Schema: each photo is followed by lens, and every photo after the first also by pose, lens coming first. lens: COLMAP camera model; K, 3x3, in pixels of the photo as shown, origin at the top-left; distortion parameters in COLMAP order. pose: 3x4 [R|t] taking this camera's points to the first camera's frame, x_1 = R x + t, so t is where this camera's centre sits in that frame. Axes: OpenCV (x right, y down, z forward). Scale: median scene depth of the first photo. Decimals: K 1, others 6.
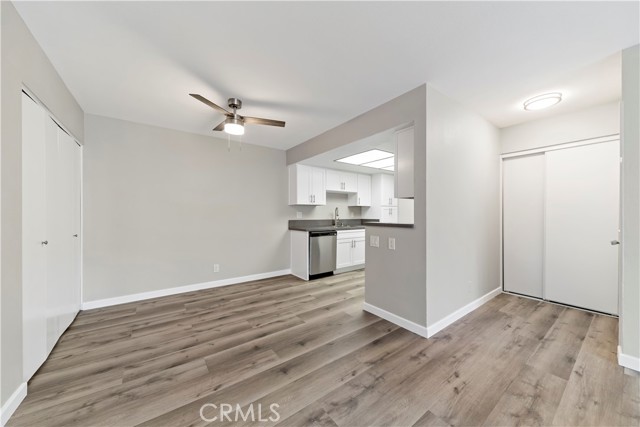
lens RADIAL K [[228.1, 0, 318.0], [0, 228.1, 213.7], [0, 0, 1]] dist [0.000072, 0.000000]
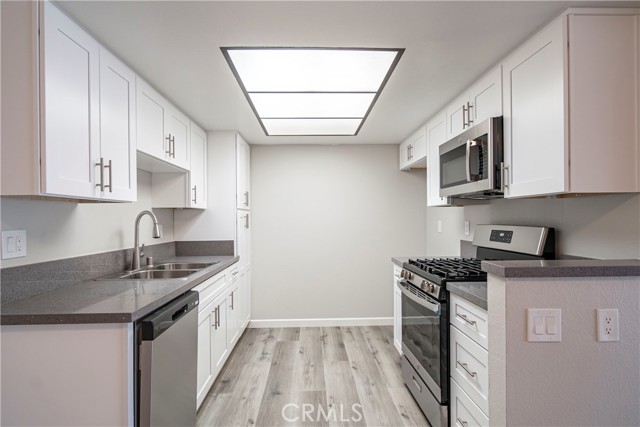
lens RADIAL K [[345.6, 0, 320.1], [0, 345.6, 216.2], [0, 0, 1]] dist [0.004653, -0.001196]
pose [[0.560430, 0.002039, 0.828199, -0.180167], [0.005595, 0.999965, -0.006247, -0.015982], [-0.828183, 0.008135, 0.560399, 0.538647]]
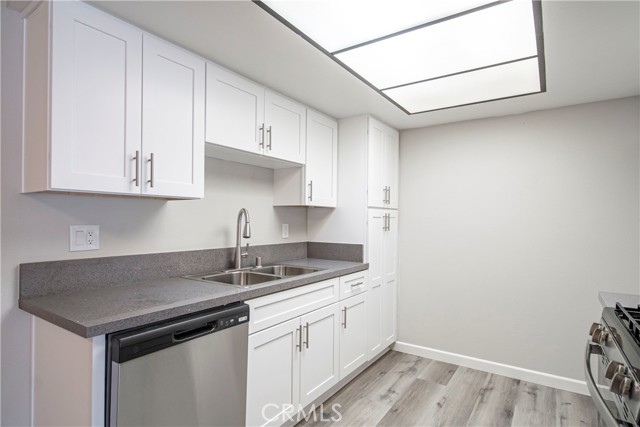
lens RADIAL K [[345.6, 0, 318.1], [0, 345.6, 217.5], [0, 0, 1]] dist [0.004653, -0.001196]
pose [[0.941131, 0.012446, 0.337813, 0.022728], [-0.012092, 0.999922, -0.003152, -0.015926], [-0.337825, -0.001119, 0.941208, 0.547197]]
